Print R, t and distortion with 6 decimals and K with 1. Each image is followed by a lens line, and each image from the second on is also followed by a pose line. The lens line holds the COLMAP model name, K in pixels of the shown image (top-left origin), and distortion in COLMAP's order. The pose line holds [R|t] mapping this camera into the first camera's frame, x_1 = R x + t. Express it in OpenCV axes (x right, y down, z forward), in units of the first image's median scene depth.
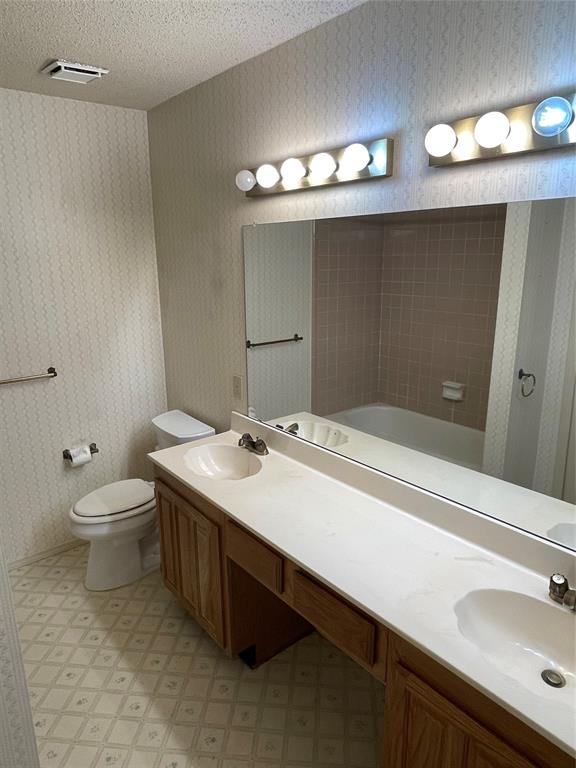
lens RADIAL K [[495.8, 0, 256.8], [0, 495.8, 387.3], [0, 0, 1]] dist [0.031819, 0.002097]
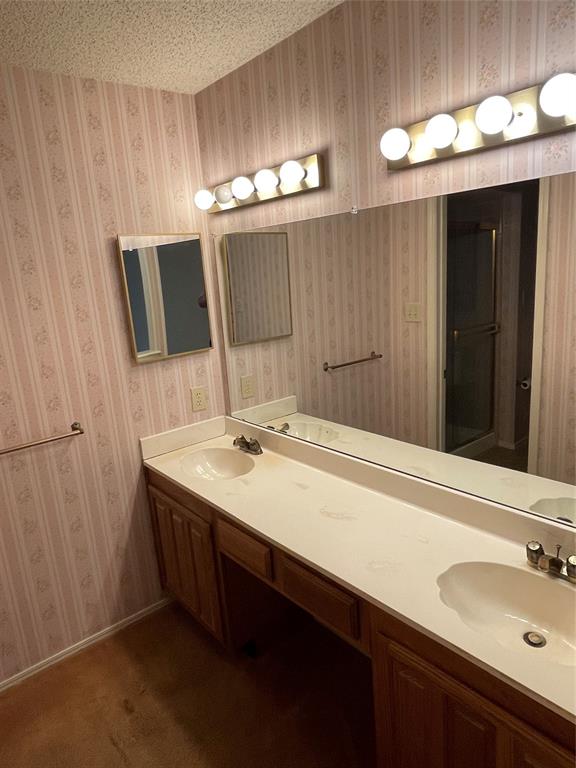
lens RADIAL K [[518.2, 0, 288.0], [0, 518.2, 384.0], [0, 0, 1]] dist [0.057111, -0.002718]
pose [[0.996674, -0.079586, 0.017505, 0.074194], [0.080047, 0.996413, -0.027462, 0.024314], [-0.015257, 0.028772, 0.999470, -0.088504]]
